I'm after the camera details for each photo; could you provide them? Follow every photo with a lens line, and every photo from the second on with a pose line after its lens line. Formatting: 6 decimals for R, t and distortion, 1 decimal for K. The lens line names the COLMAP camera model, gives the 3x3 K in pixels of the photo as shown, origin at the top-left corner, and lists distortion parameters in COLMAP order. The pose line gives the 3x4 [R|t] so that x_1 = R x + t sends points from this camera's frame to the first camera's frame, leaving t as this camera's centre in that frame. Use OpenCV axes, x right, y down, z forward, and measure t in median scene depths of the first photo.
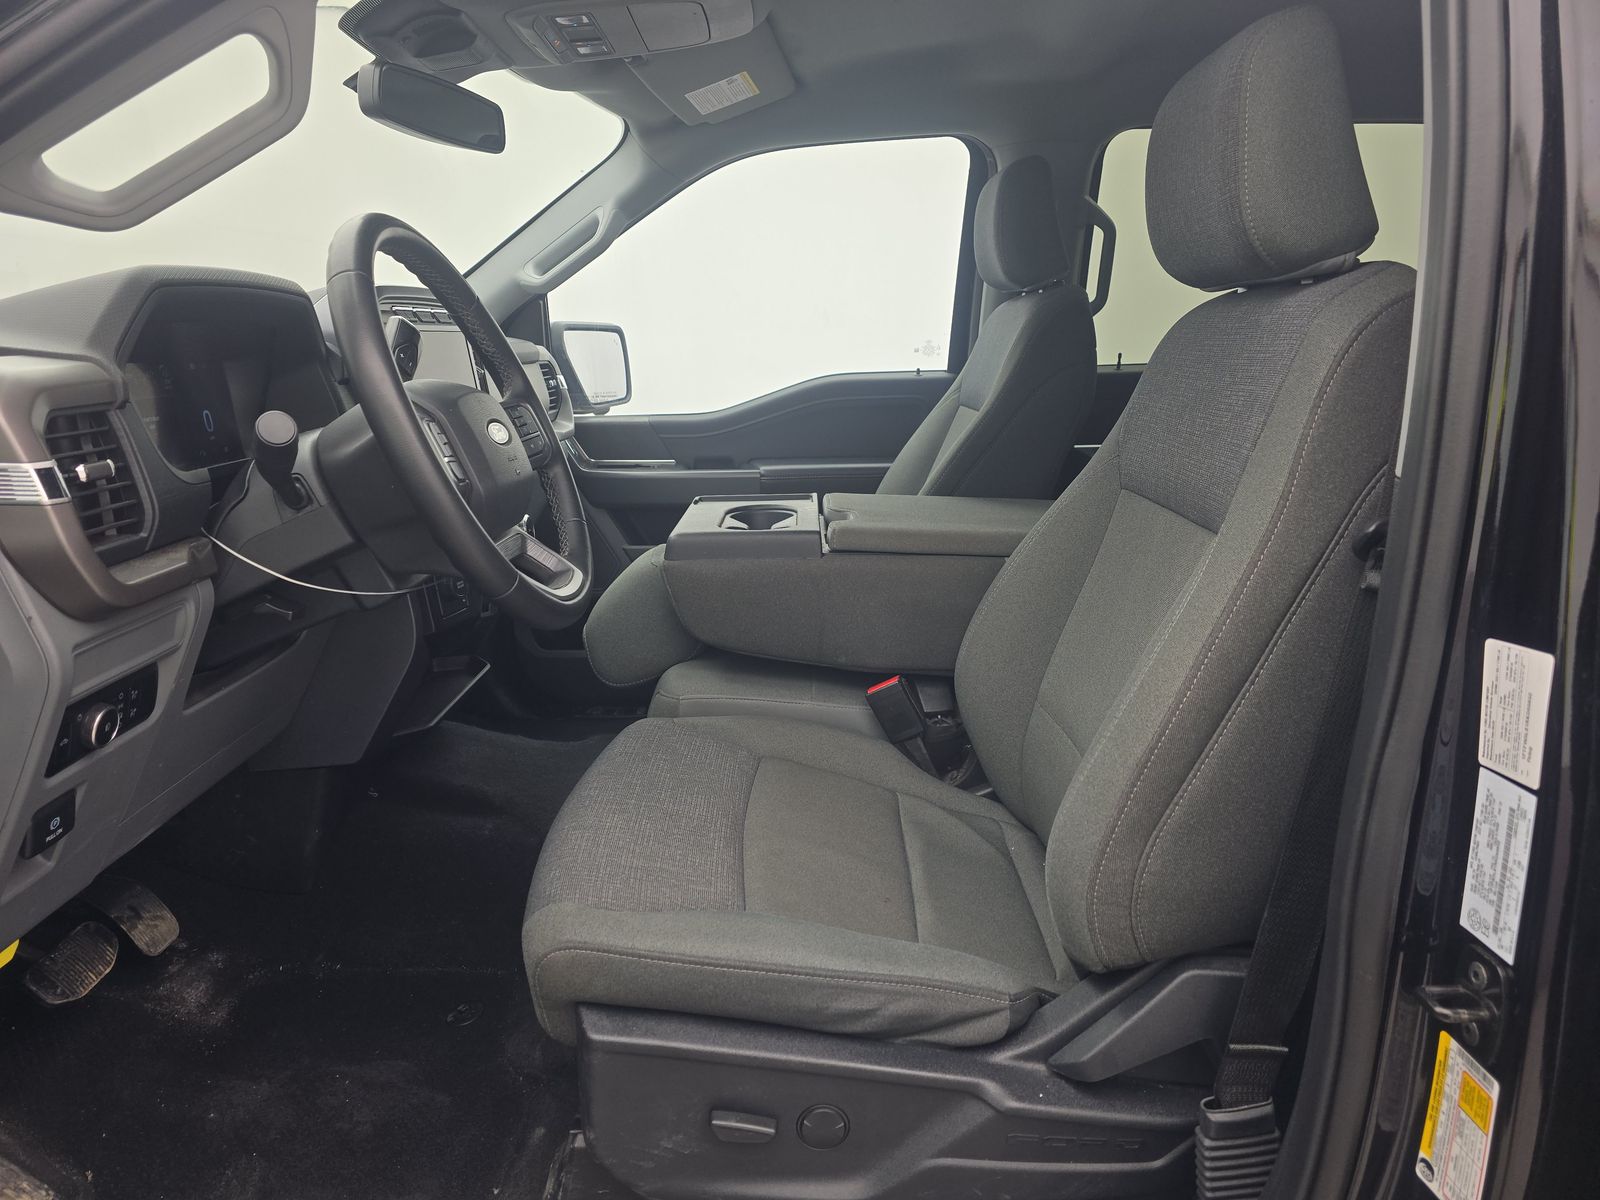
lens RADIAL K [[1074.7, 0, 789.7], [0, 1074.7, 604.0], [0, 0, 1]] dist [0.059434, -0.047110]
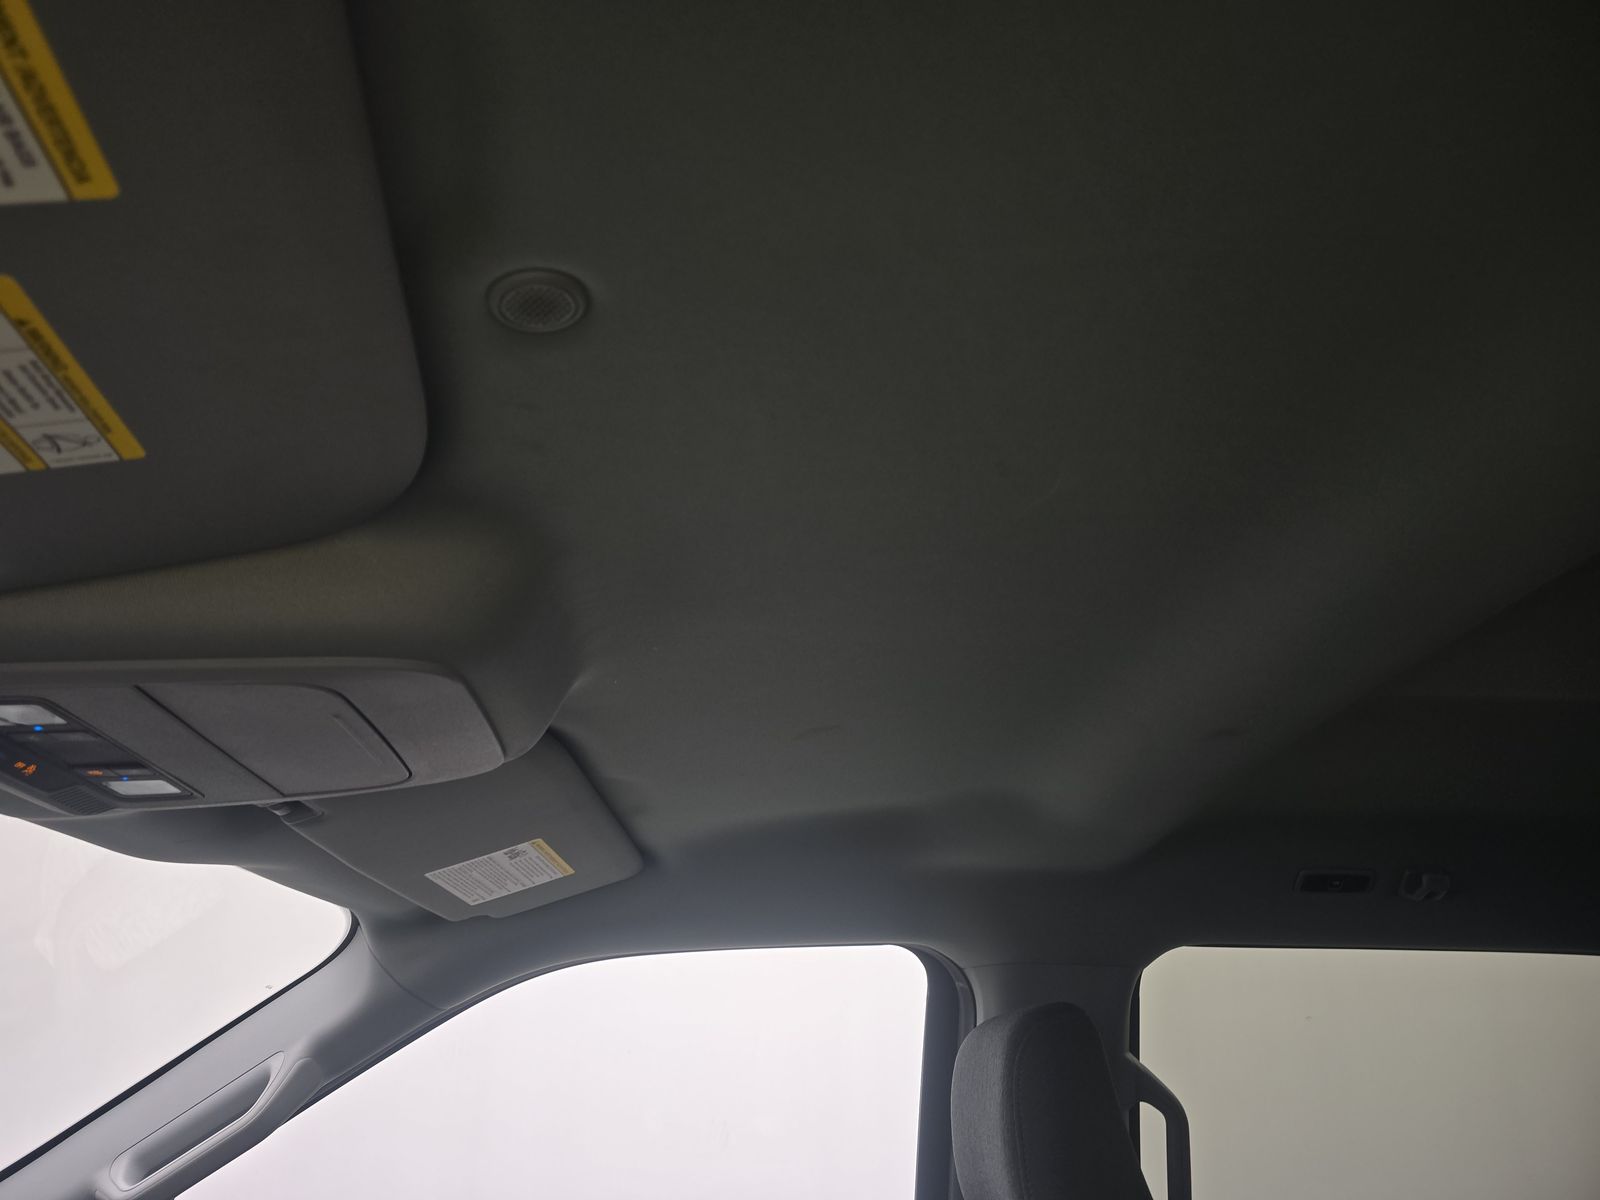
lens RADIAL K [[1074.7, 0, 789.7], [0, 1074.7, 604.0], [0, 0, 1]] dist [0.059434, -0.047110]
pose [[0.997681, 0.048059, 0.048199, 0.050466], [-0.007508, 0.781514, -0.623842, -0.206700], [-0.067650, 0.622034, 0.780063, 0.417824]]
